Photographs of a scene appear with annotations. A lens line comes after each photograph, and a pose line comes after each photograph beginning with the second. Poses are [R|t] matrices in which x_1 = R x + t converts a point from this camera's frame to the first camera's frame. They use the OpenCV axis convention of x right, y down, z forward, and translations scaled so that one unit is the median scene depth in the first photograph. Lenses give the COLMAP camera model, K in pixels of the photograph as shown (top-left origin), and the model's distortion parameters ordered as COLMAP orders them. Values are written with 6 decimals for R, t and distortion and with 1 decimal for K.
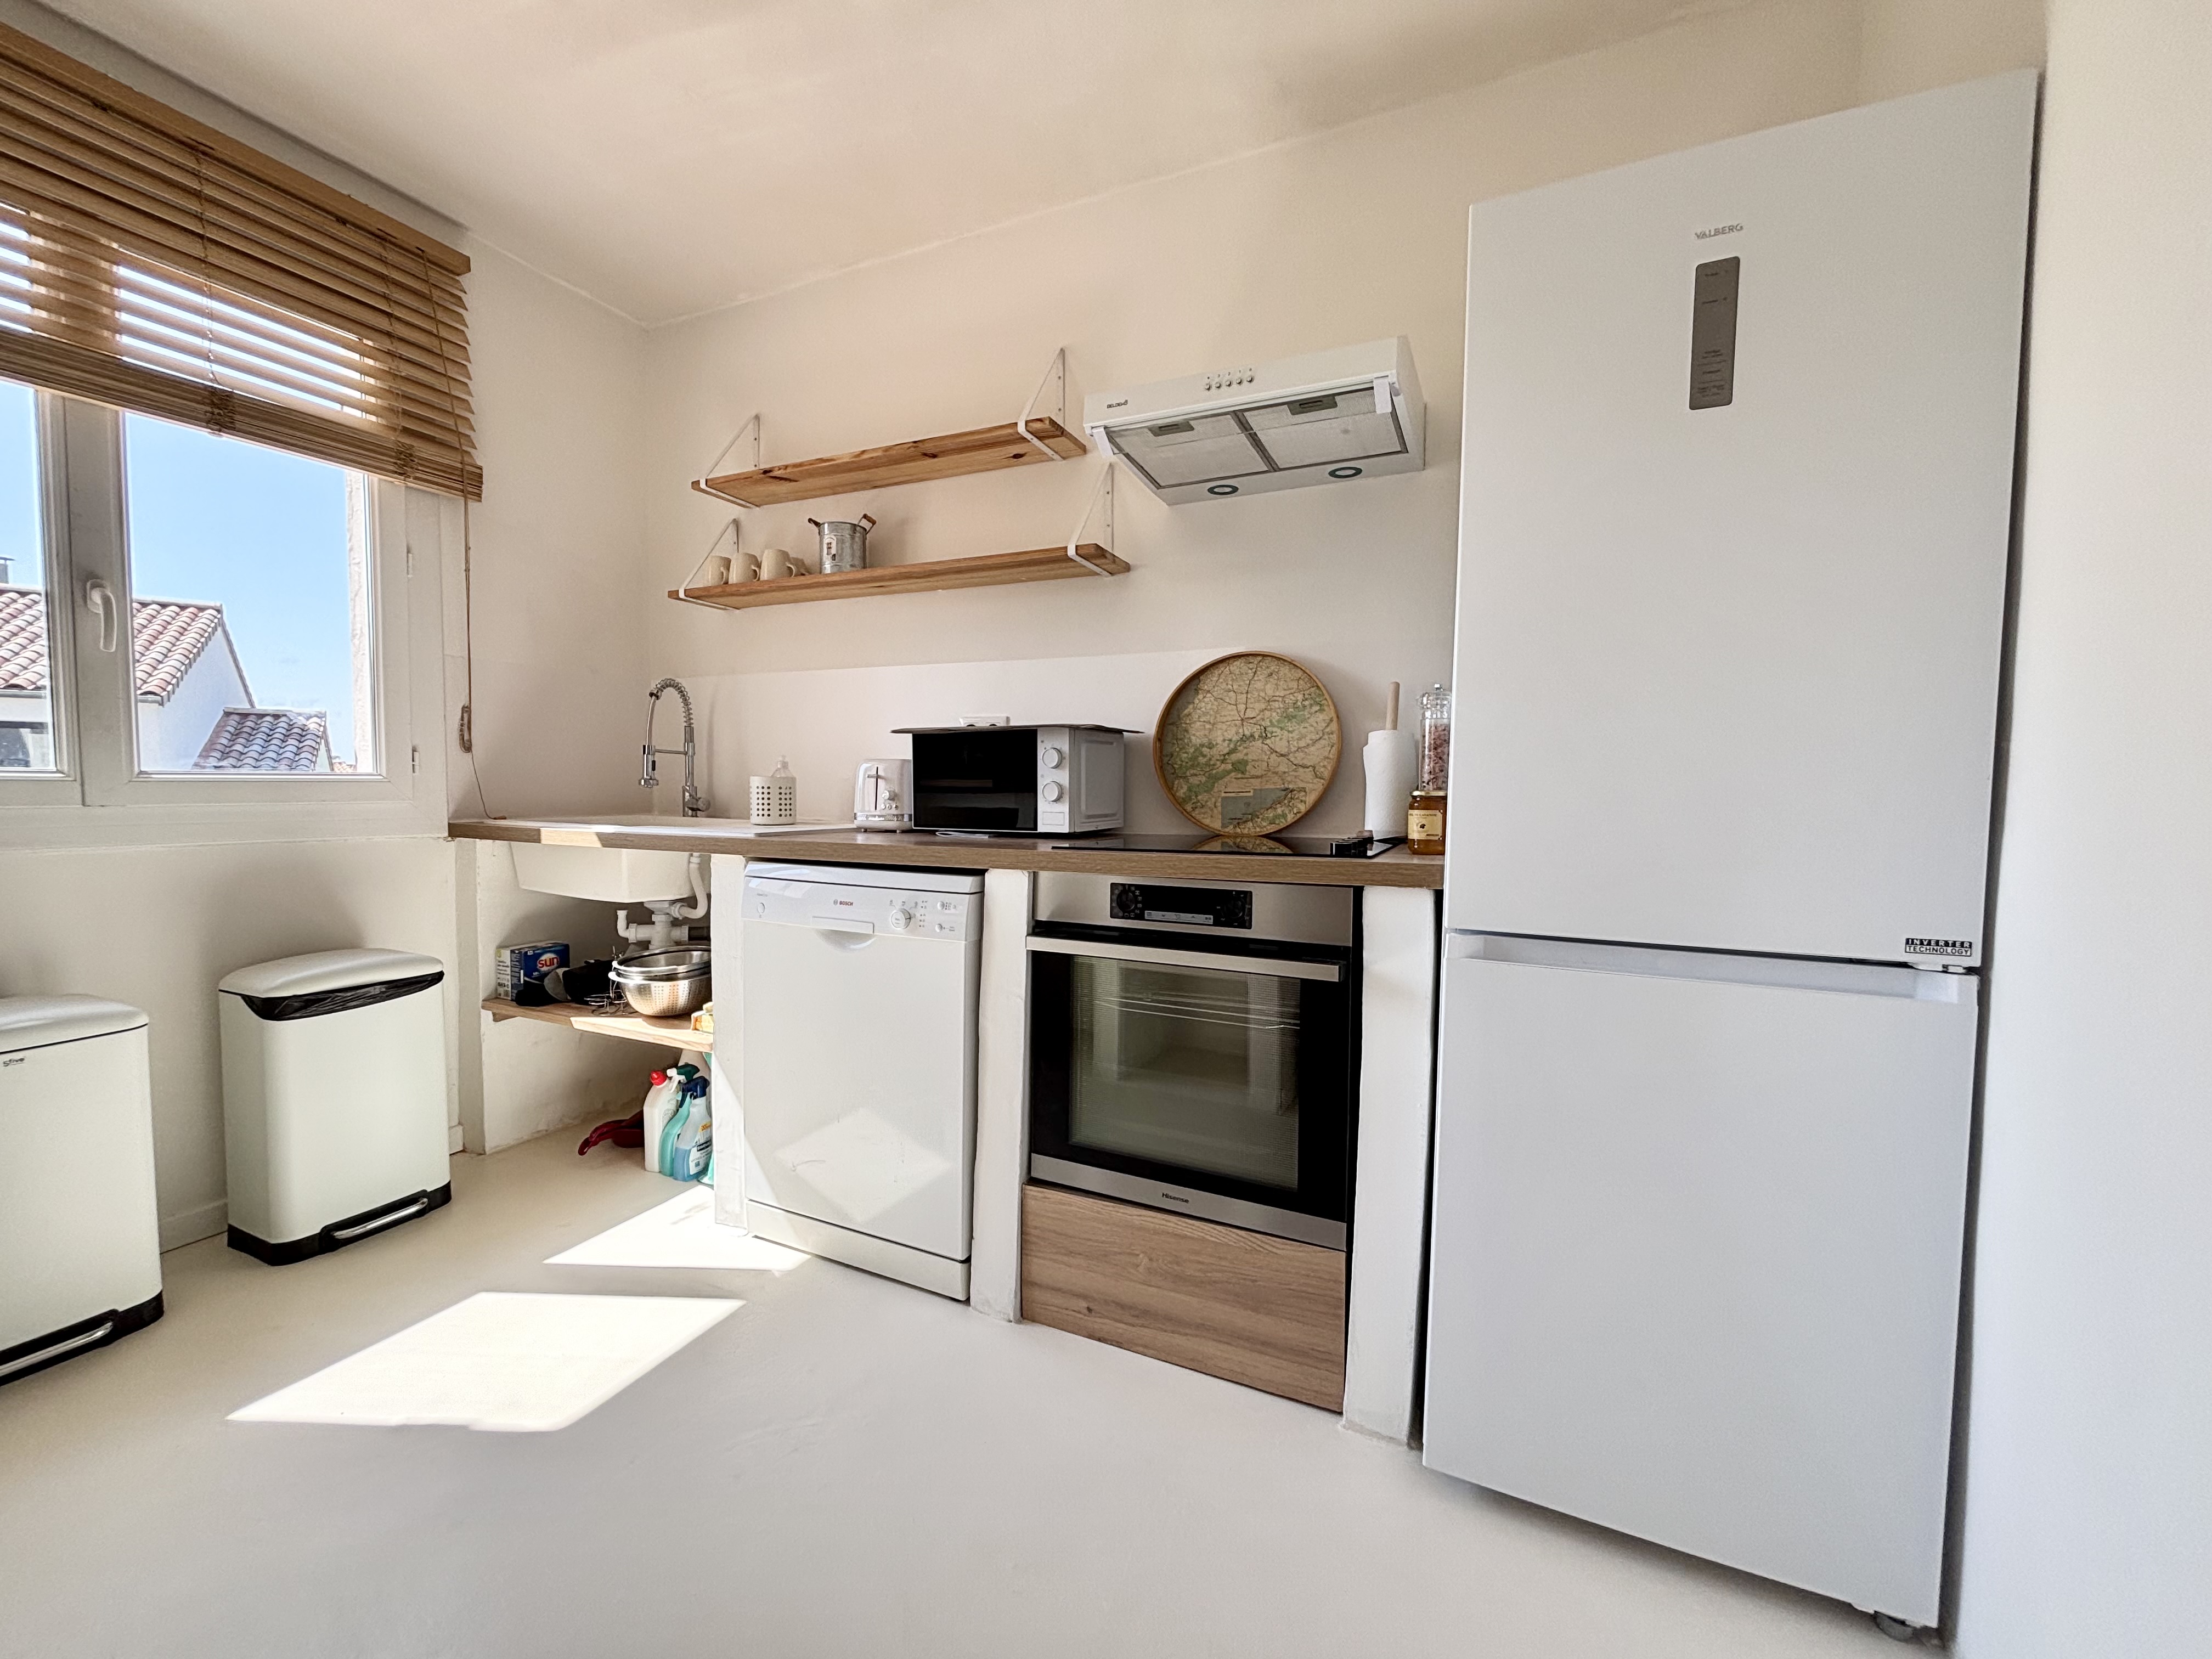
lens RADIAL K [[900.4, 0, 1091.7], [0, 900.4, 827.3], [0, 0, 1]] dist [0.004491, -0.001358]
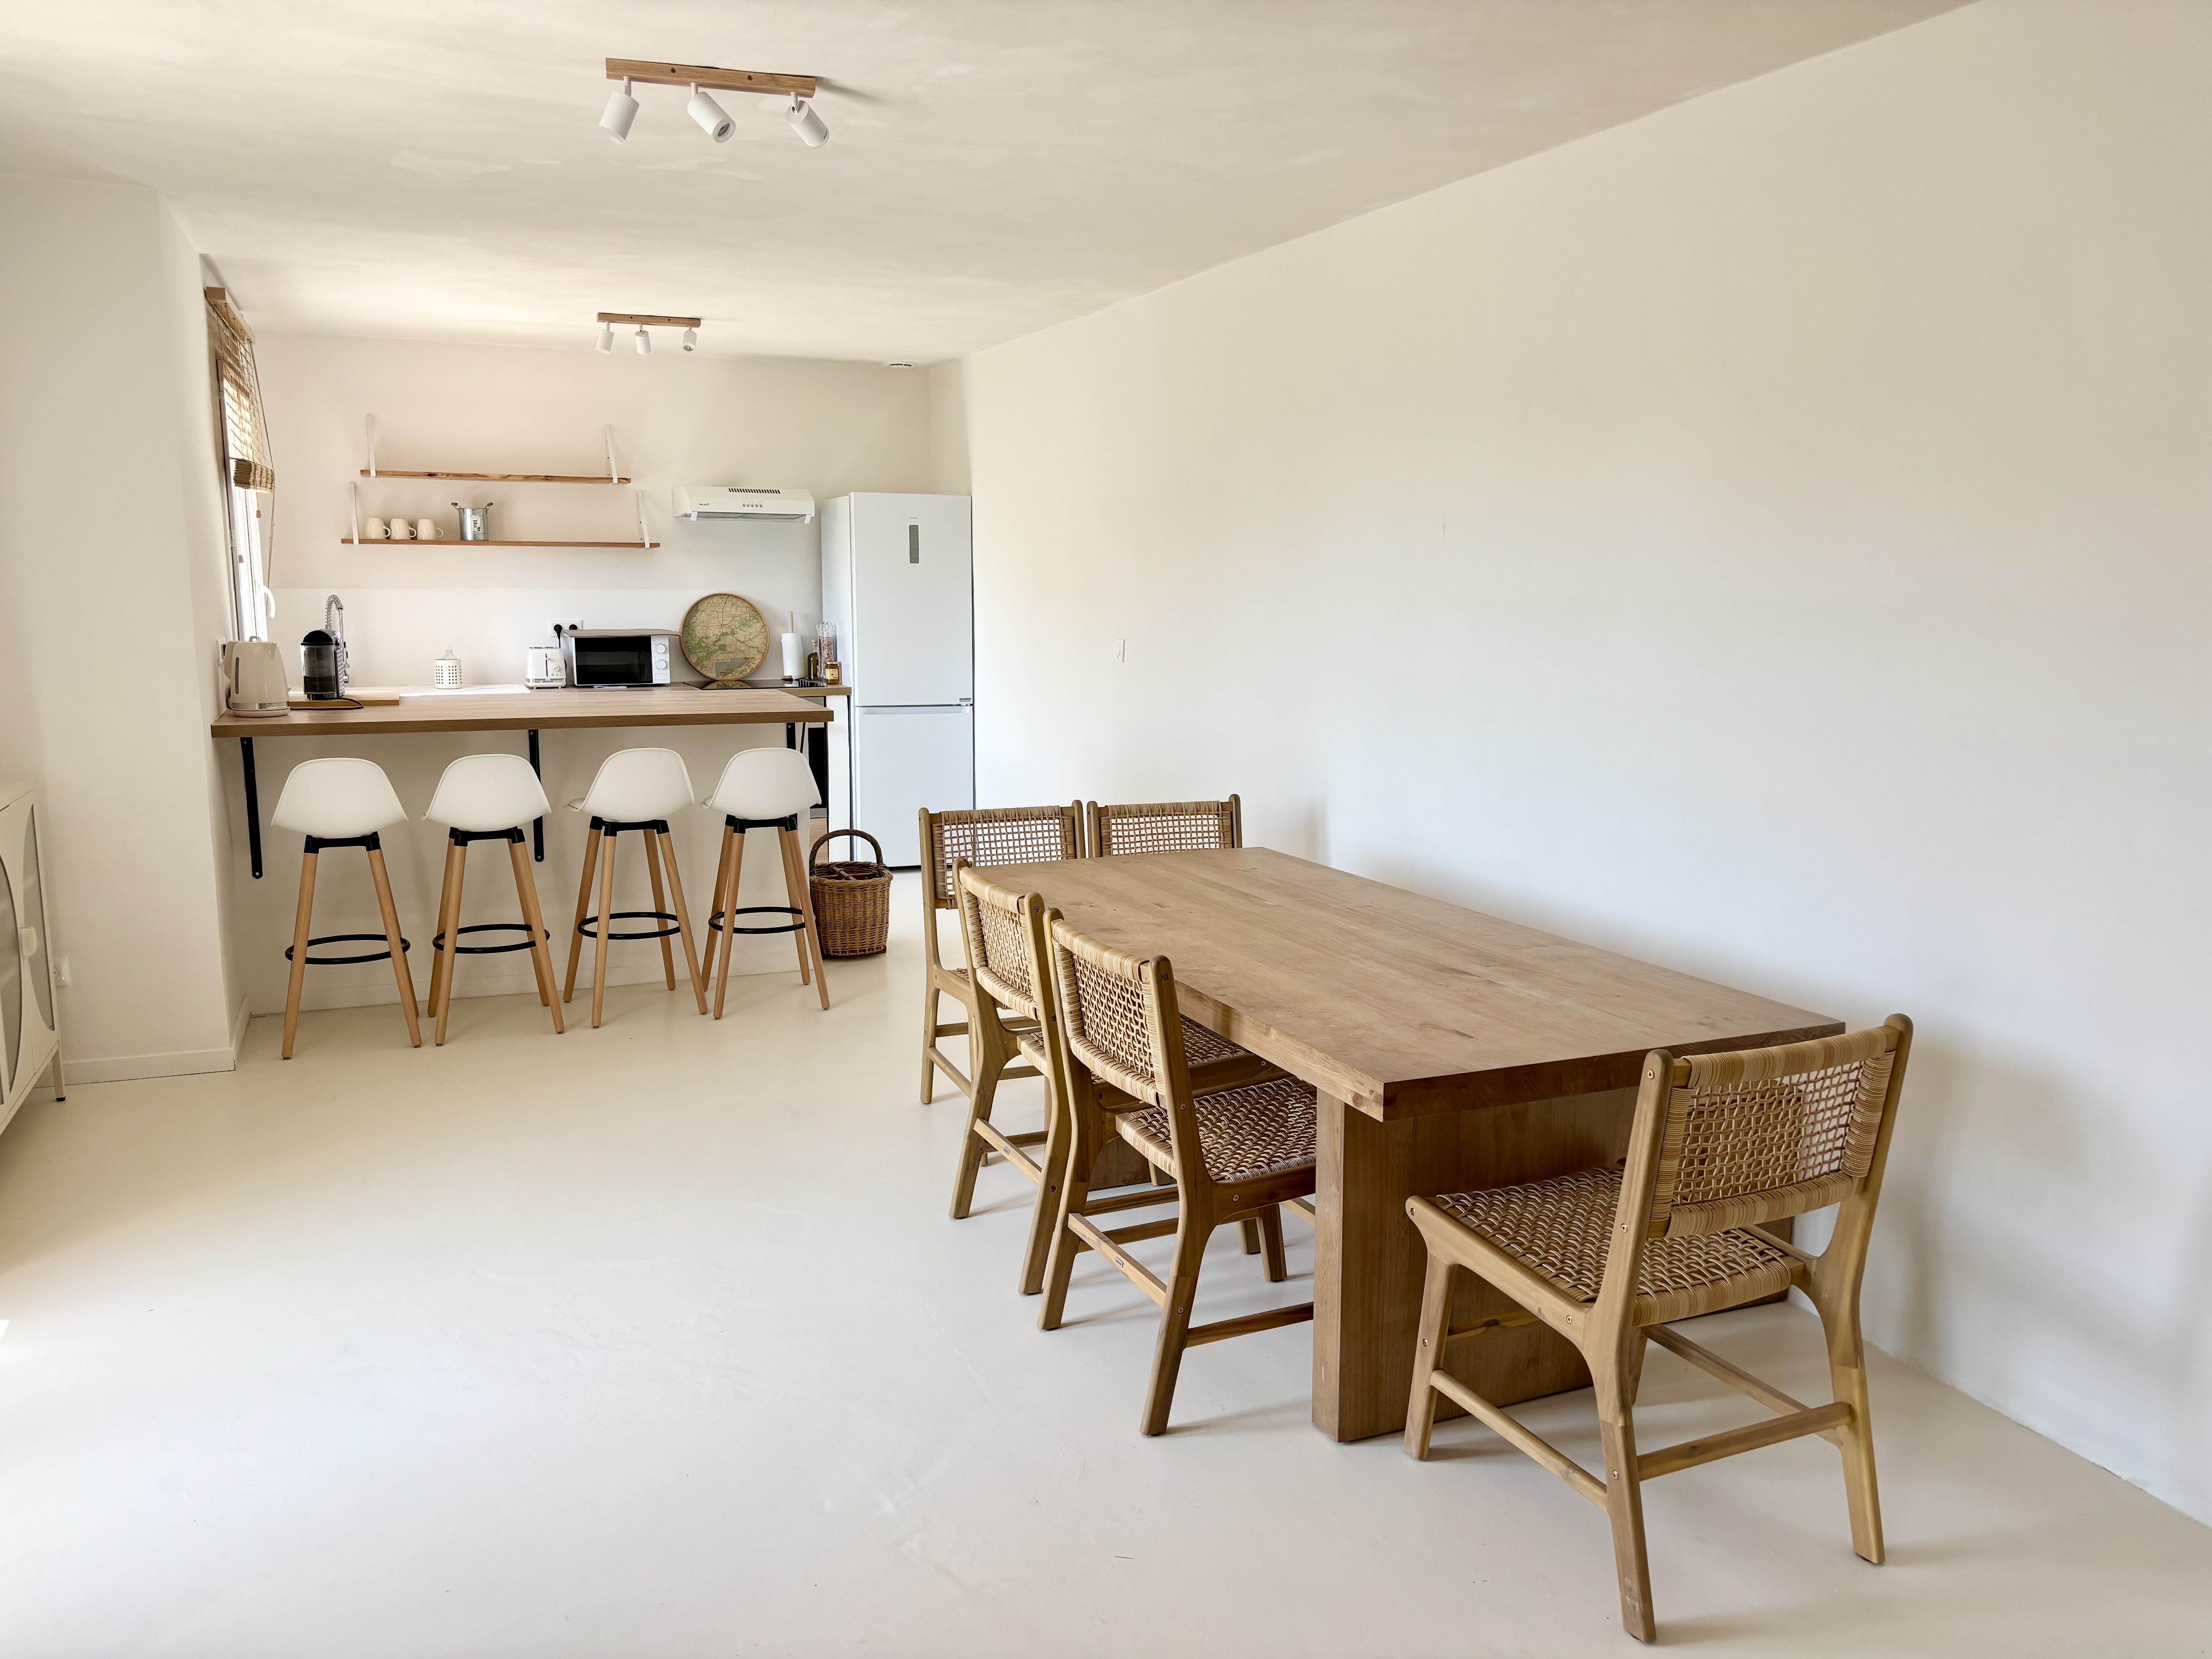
lens RADIAL K [[1677.6, 0, 1109.9], [0, 1677.6, 848.6], [0, 0, 1]] dist [0.030085, -0.029502]
pose [[0.673128, -0.128643, 0.728251, -2.379158], [0.032399, 0.988938, 0.144746, -0.156487], [-0.738816, -0.073838, 0.669850, -2.597280]]
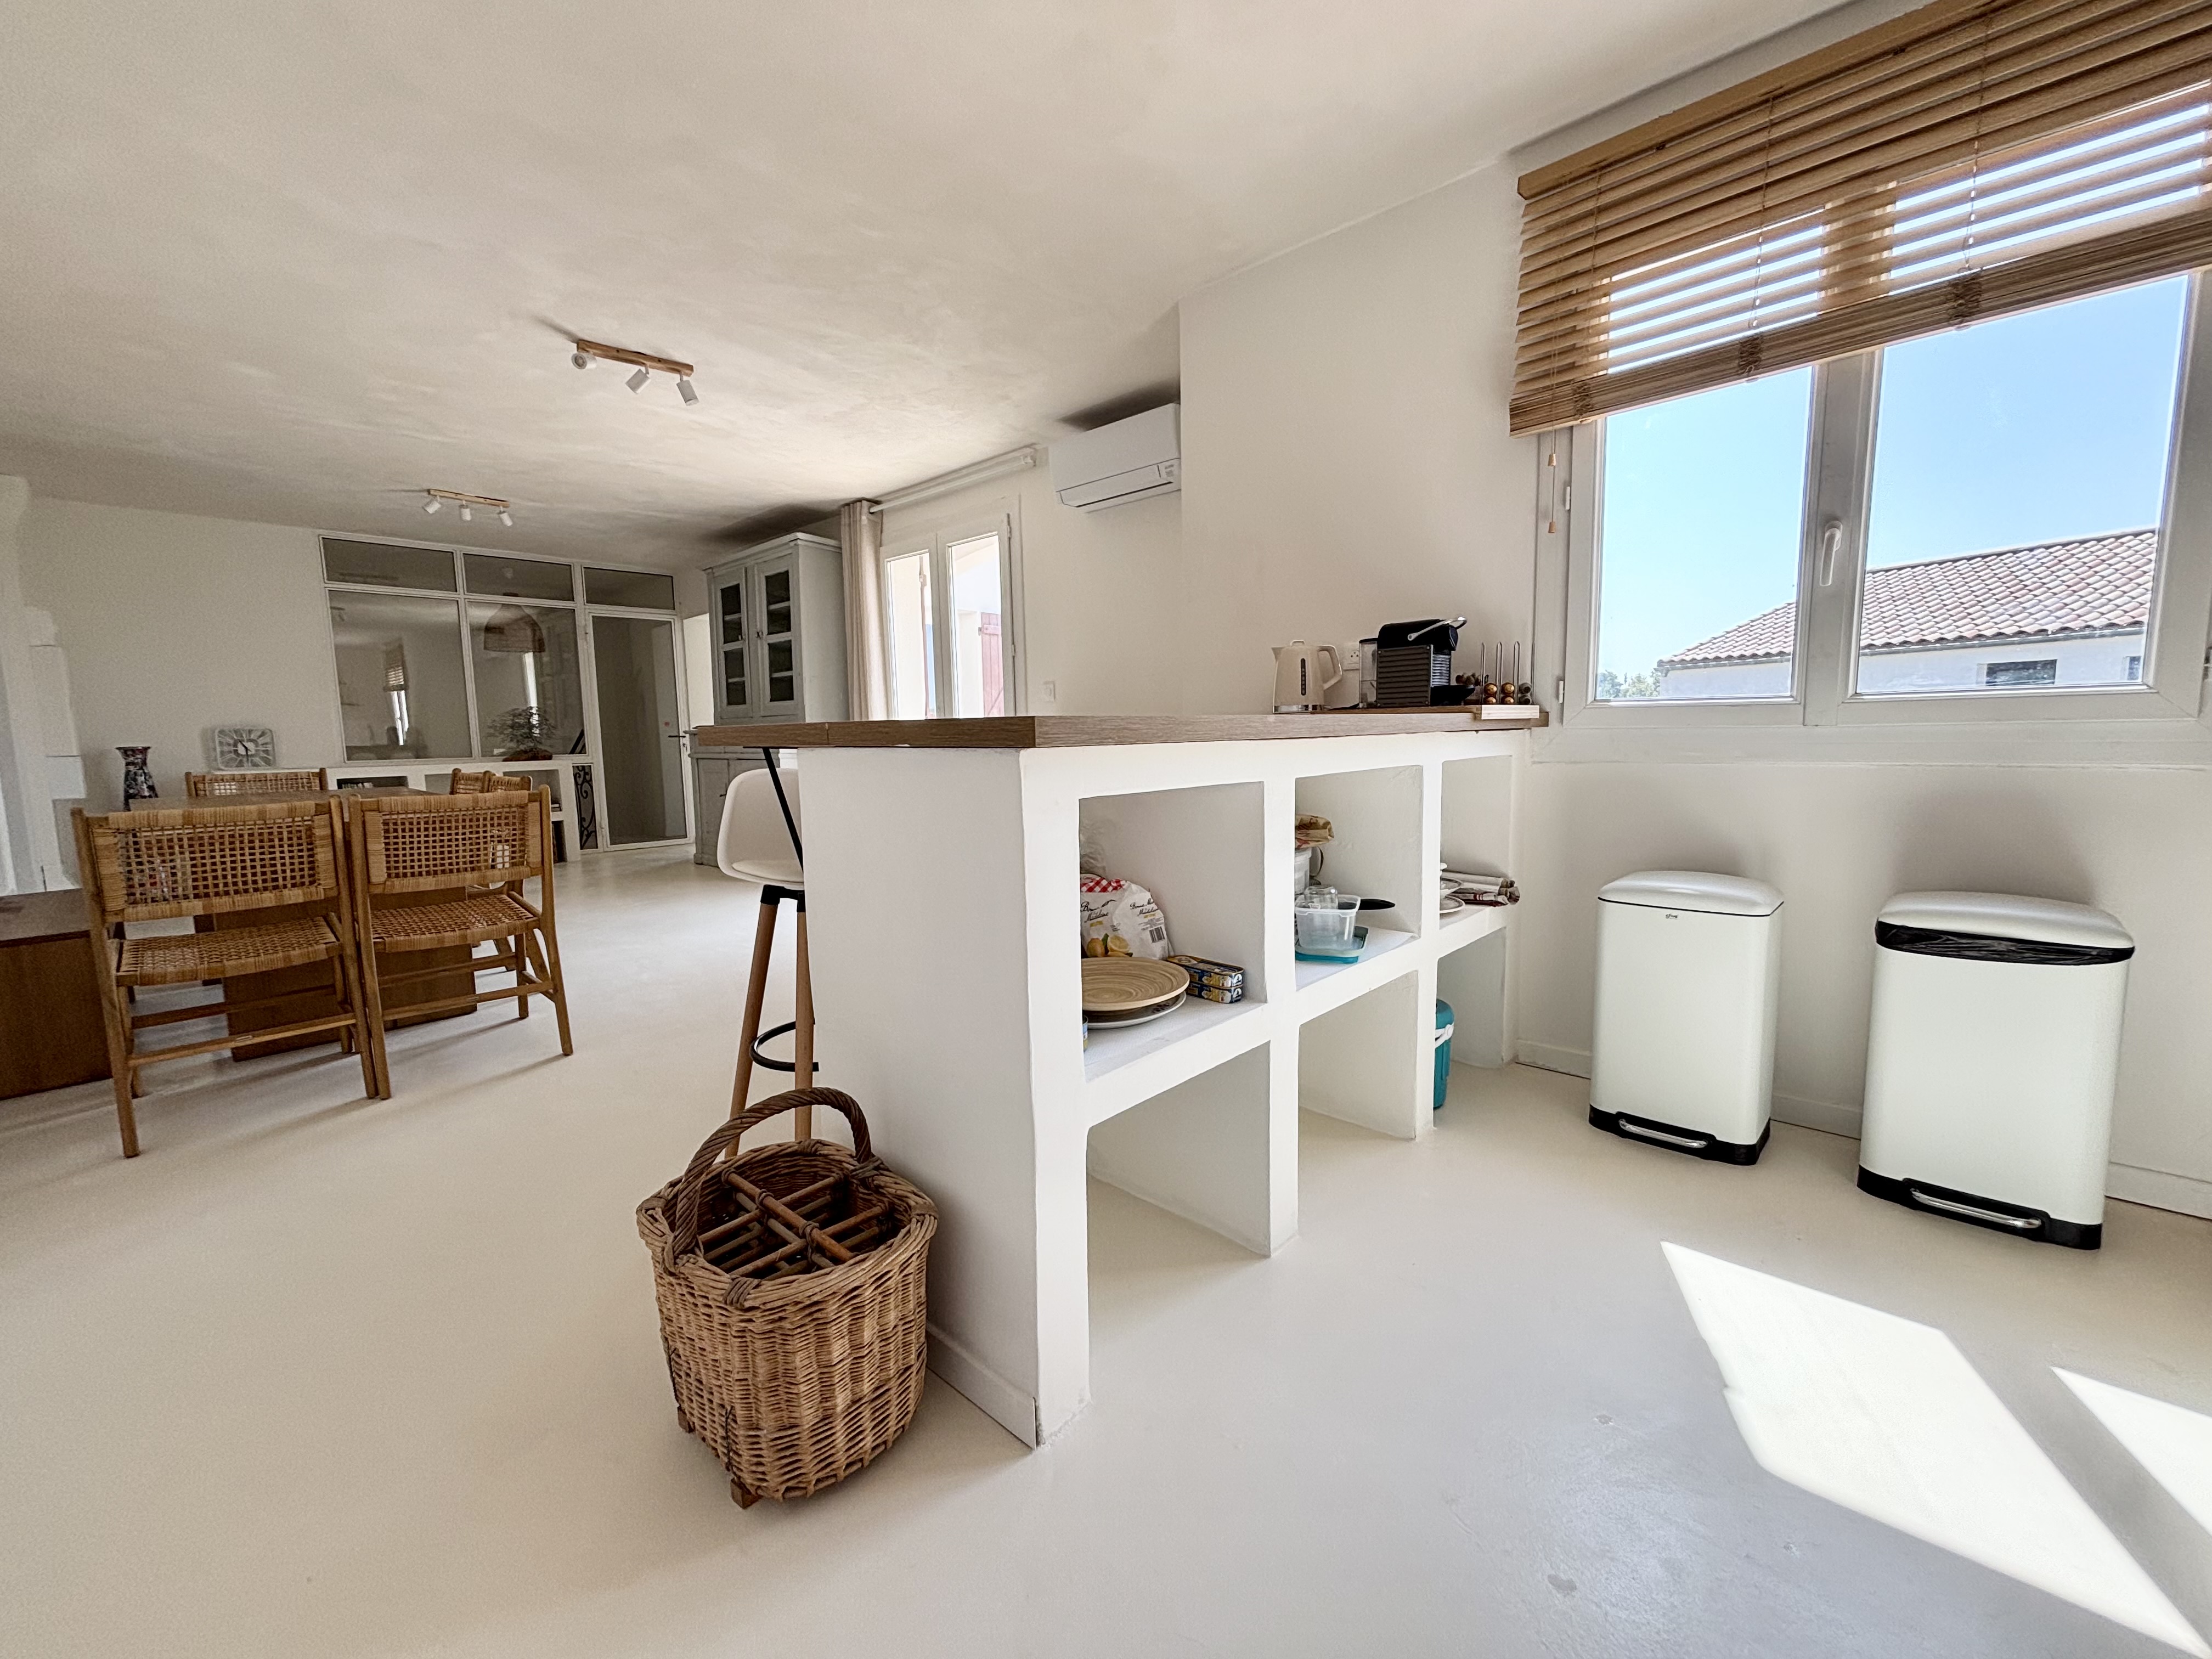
lens RADIAL K [[900.4, 0, 1094.4], [0, 900.4, 822.3], [0, 0, 1]] dist [0.004491, -0.001358]
pose [[-0.310645, 0.099876, -0.945264, 0.249880], [-0.024078, 0.993318, 0.112866, -0.007570], [0.950221, 0.057821, -0.306165, 0.455769]]
